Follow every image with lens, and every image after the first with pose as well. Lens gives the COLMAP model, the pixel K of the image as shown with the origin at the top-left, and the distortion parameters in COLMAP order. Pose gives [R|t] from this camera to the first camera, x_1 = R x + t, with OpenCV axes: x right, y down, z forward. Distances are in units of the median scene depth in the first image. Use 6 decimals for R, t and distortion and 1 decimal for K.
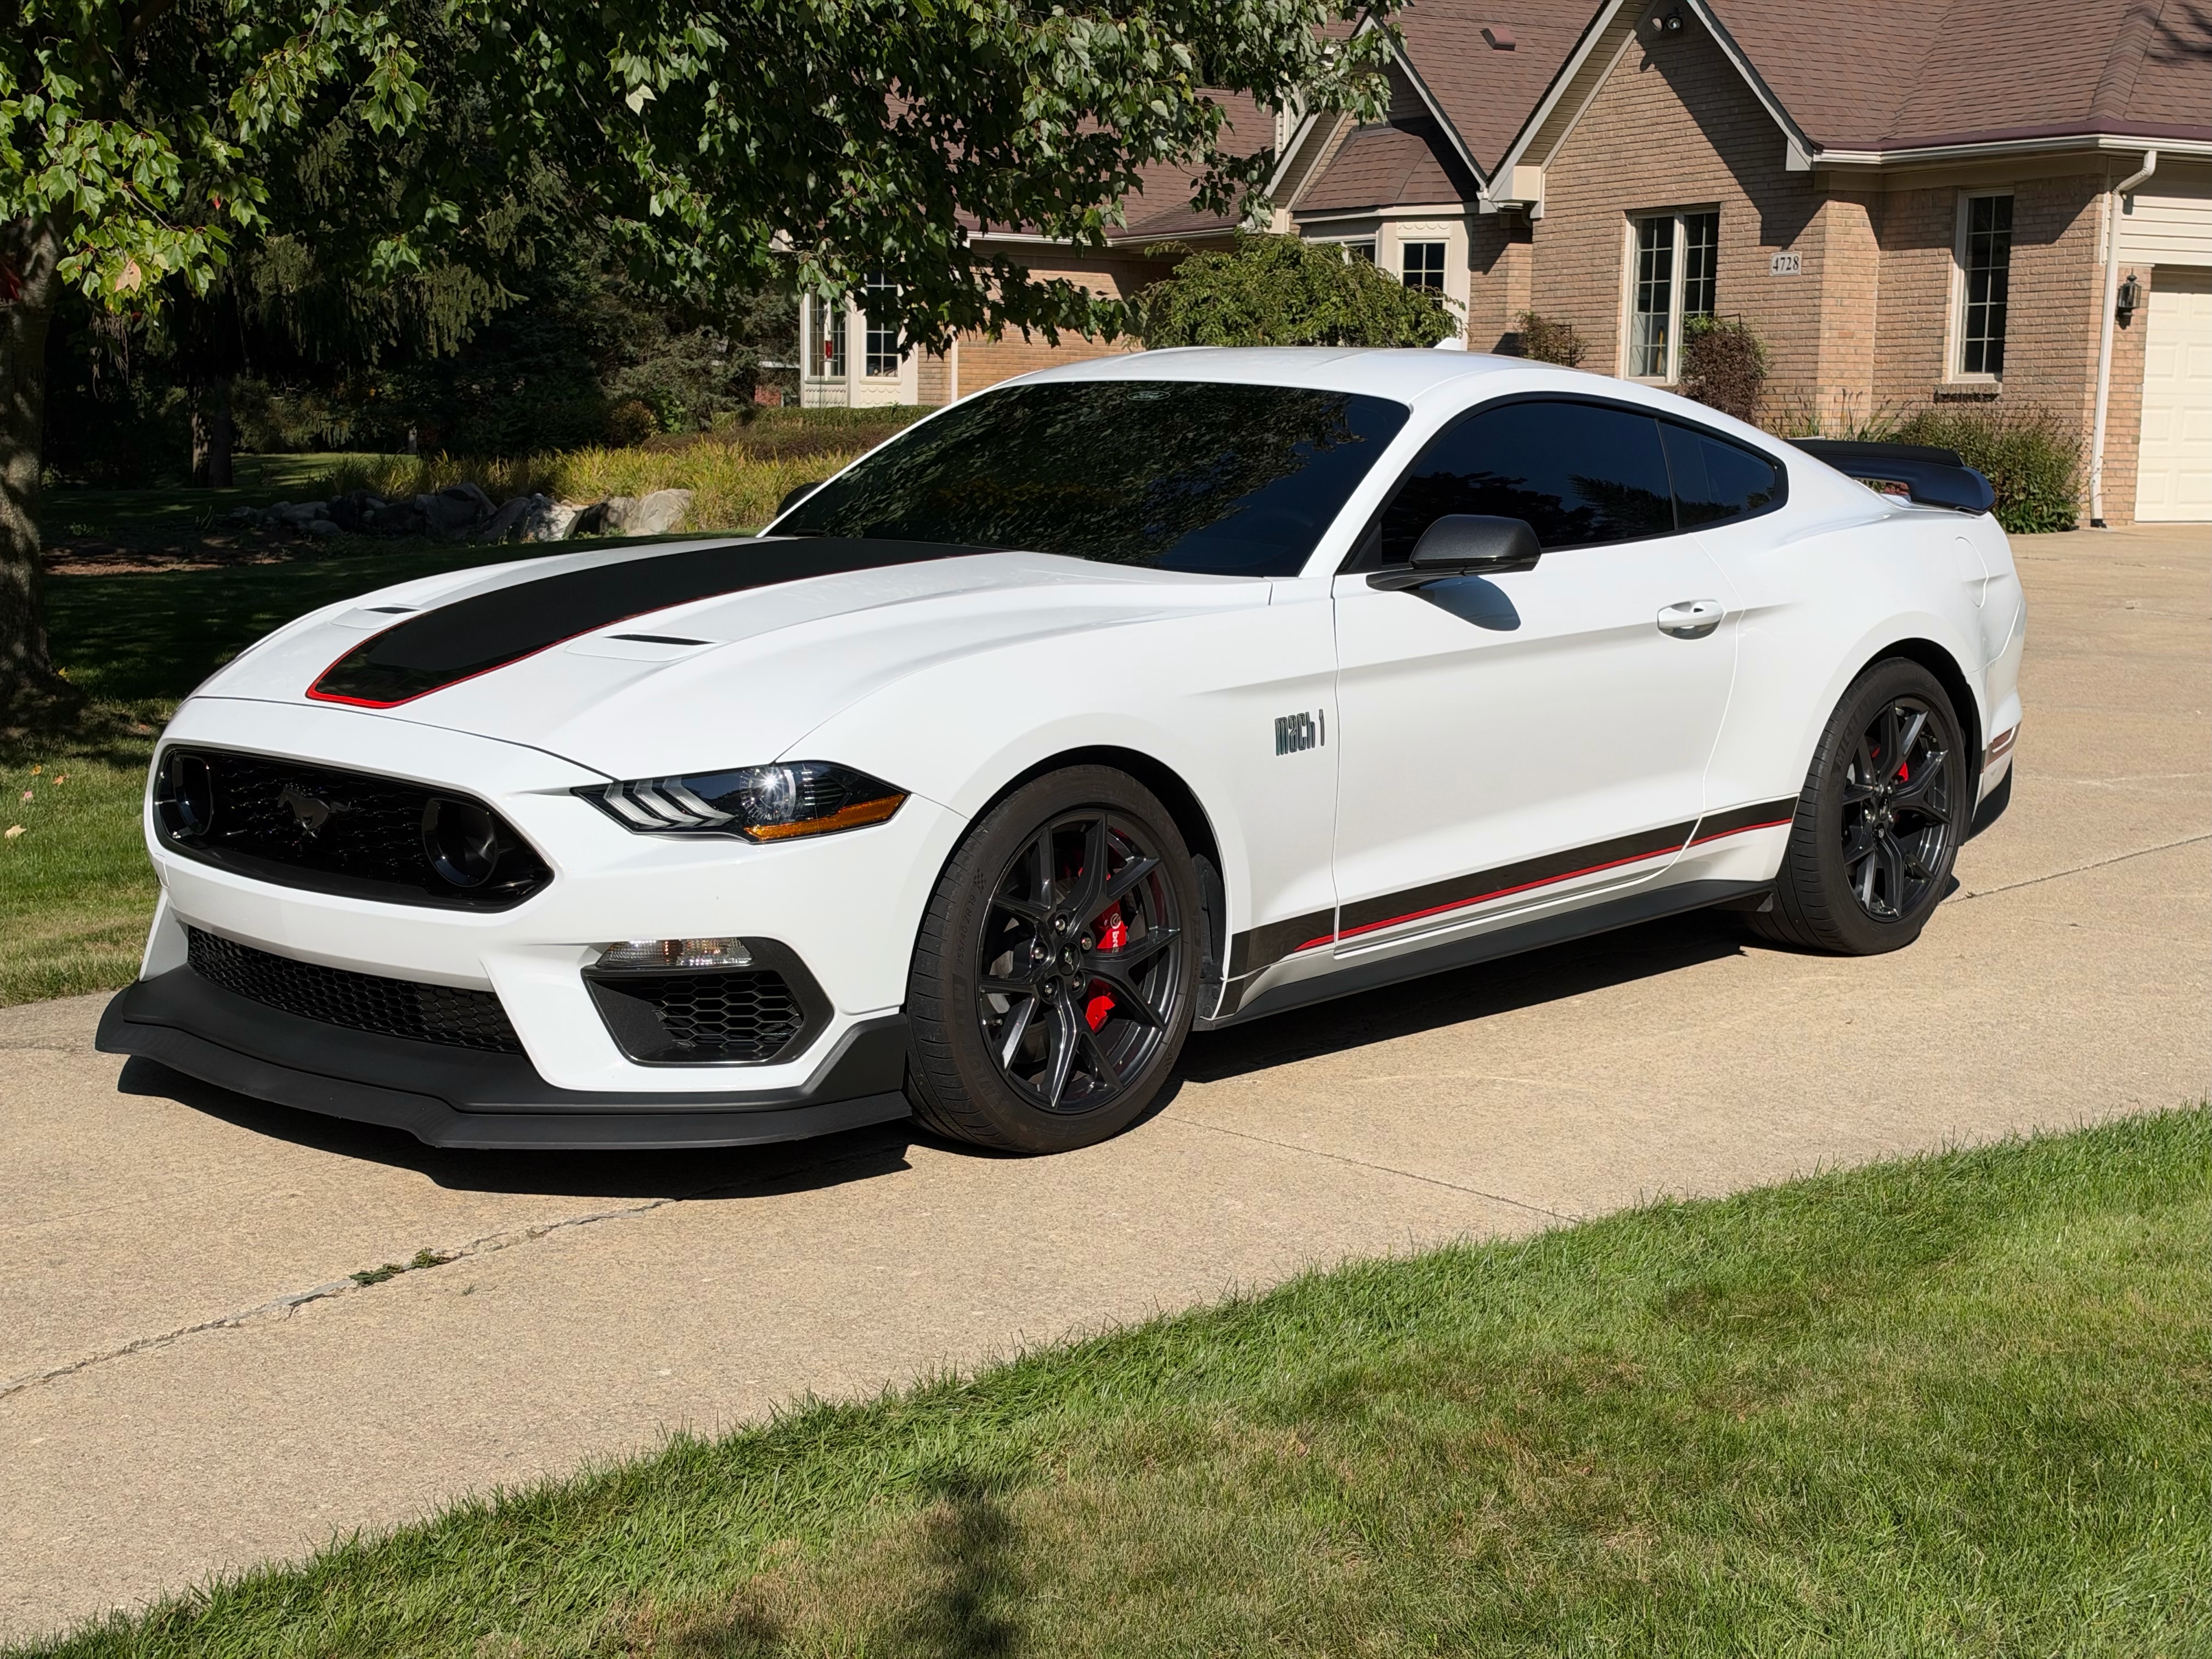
lens RADIAL K [[3085.7, 0, 1105.9], [0, 3085.7, 830.1], [0, 0, 1]] dist [-0.004305, 0.000000]
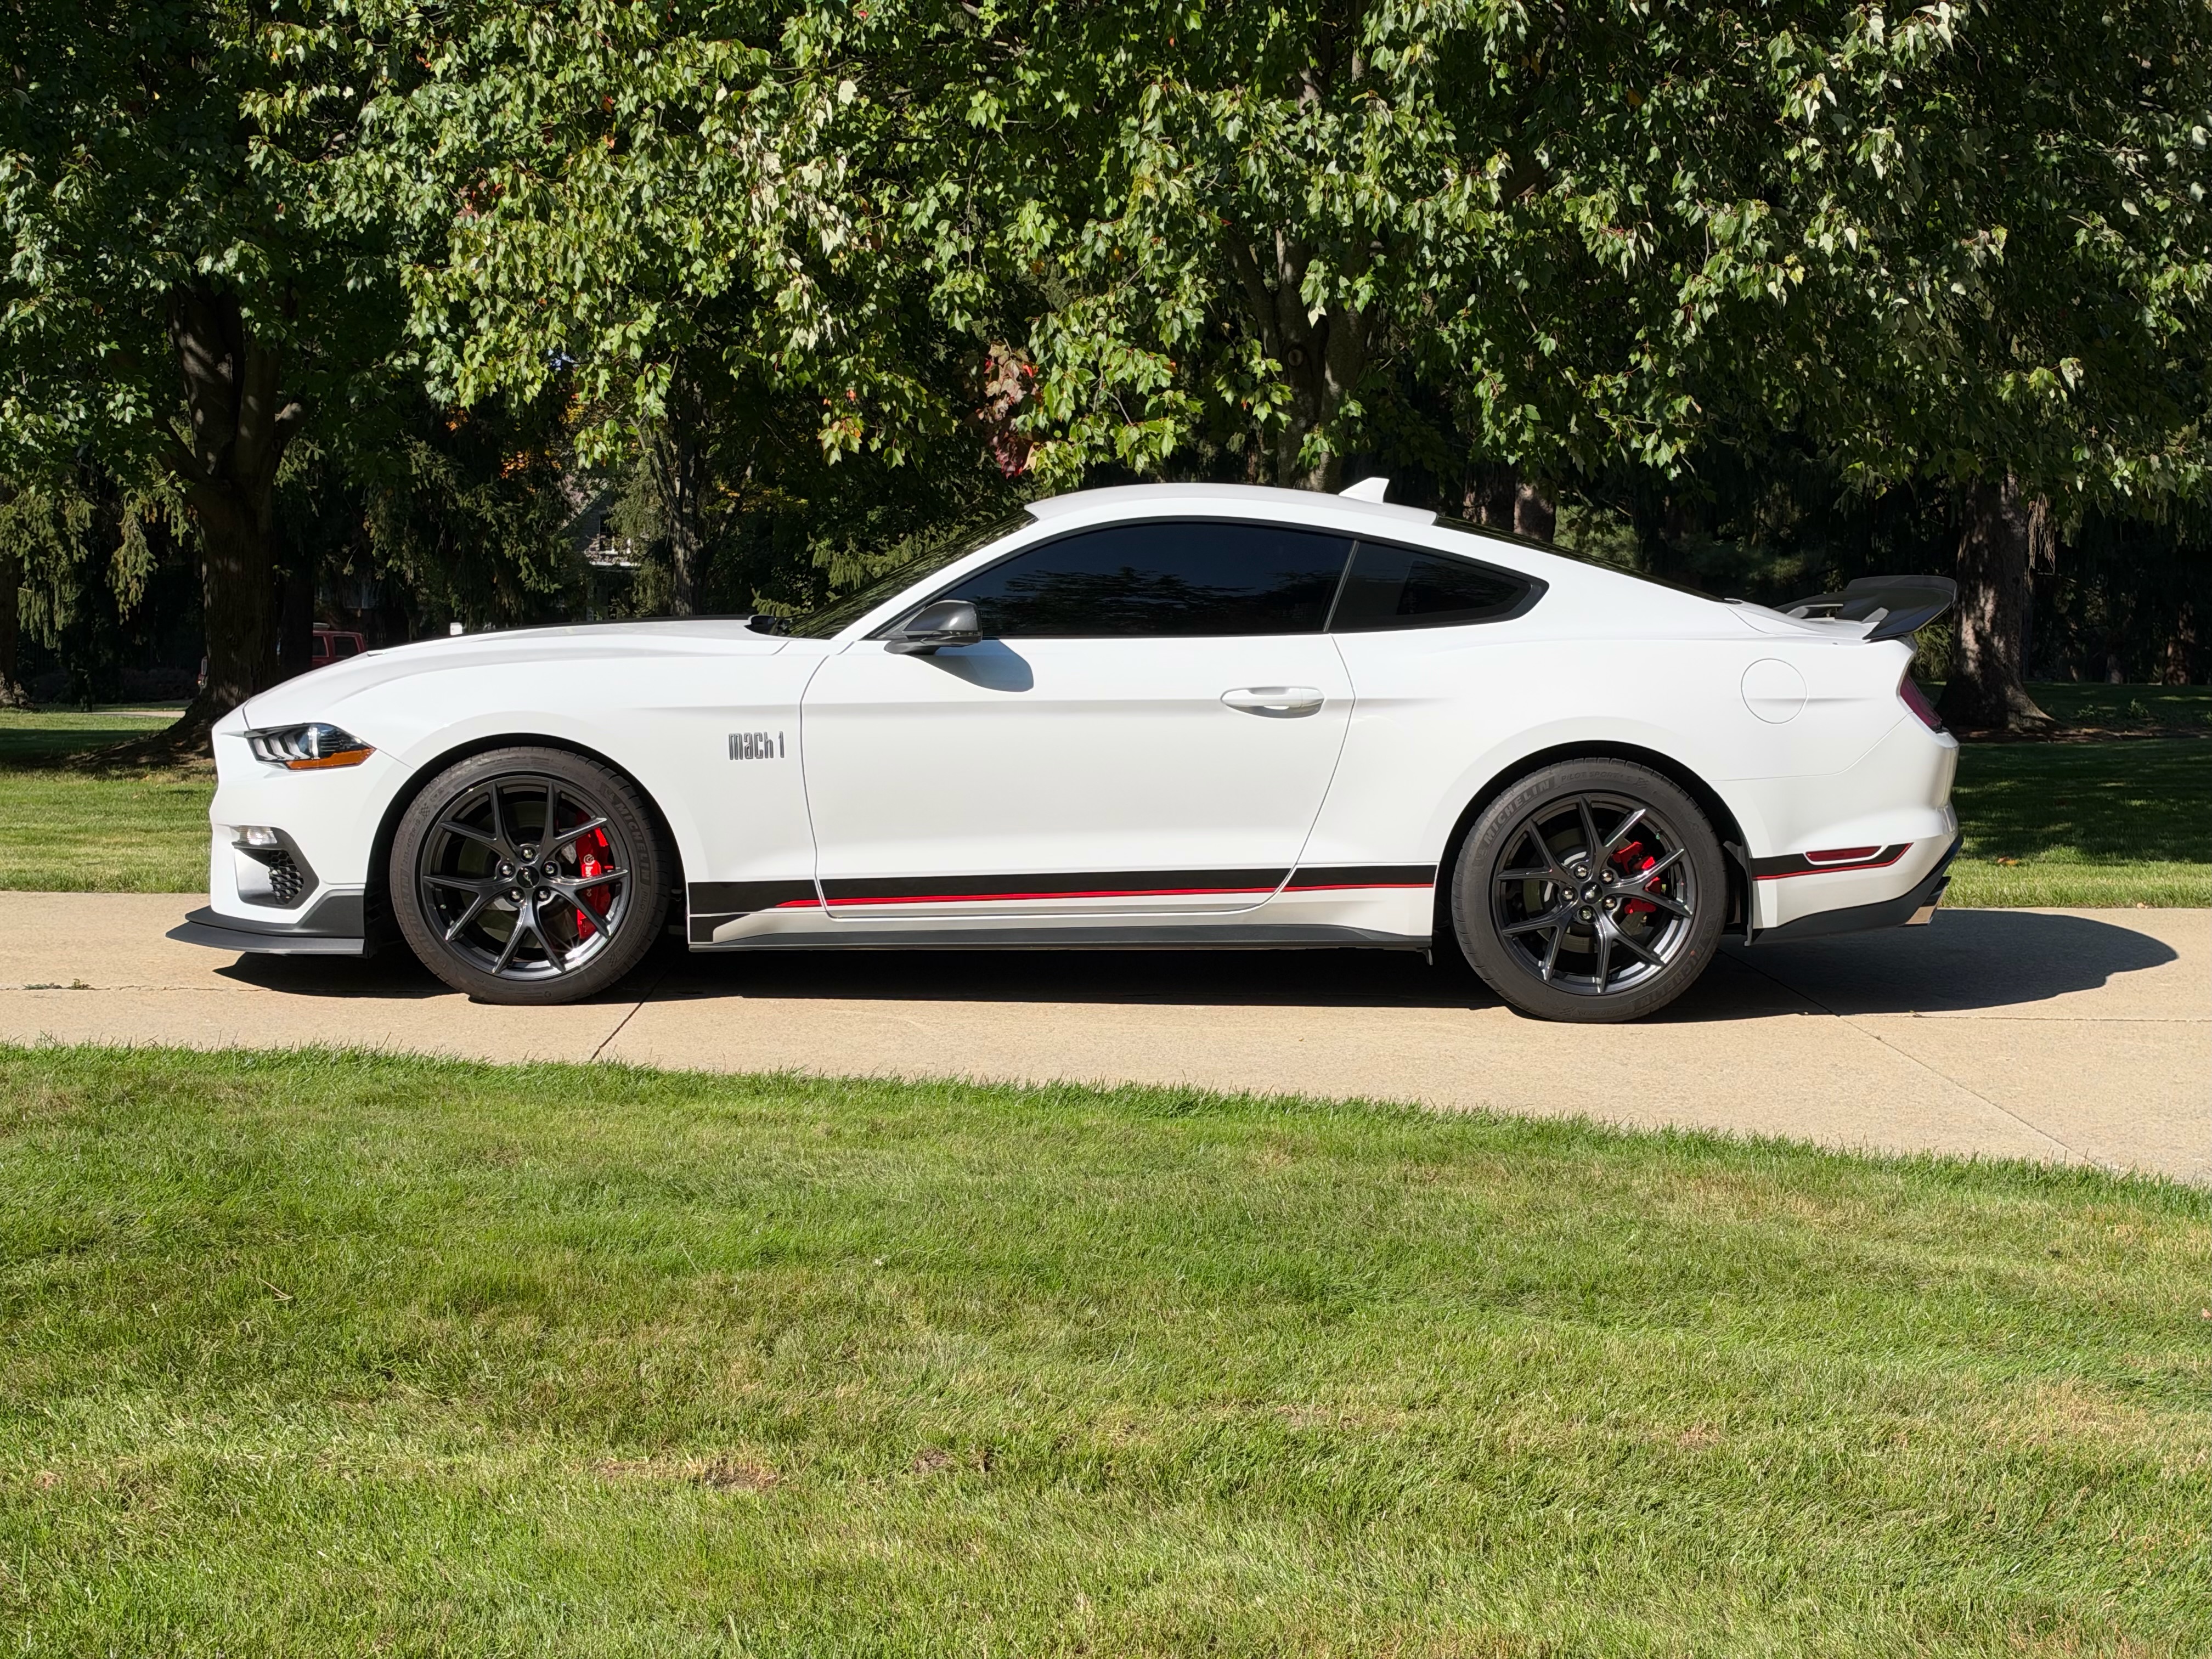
lens RADIAL K [[3085.7, 0, 1105.9], [0, 3085.7, 829.2], [0, 0, 1]] dist [-0.004305, 0.000000]
pose [[0.738836, 0.071622, -0.670069, 1.077875], [-0.113220, 0.993395, -0.018658, 0.013548], [0.664306, 0.089650, 0.742065, 0.062573]]
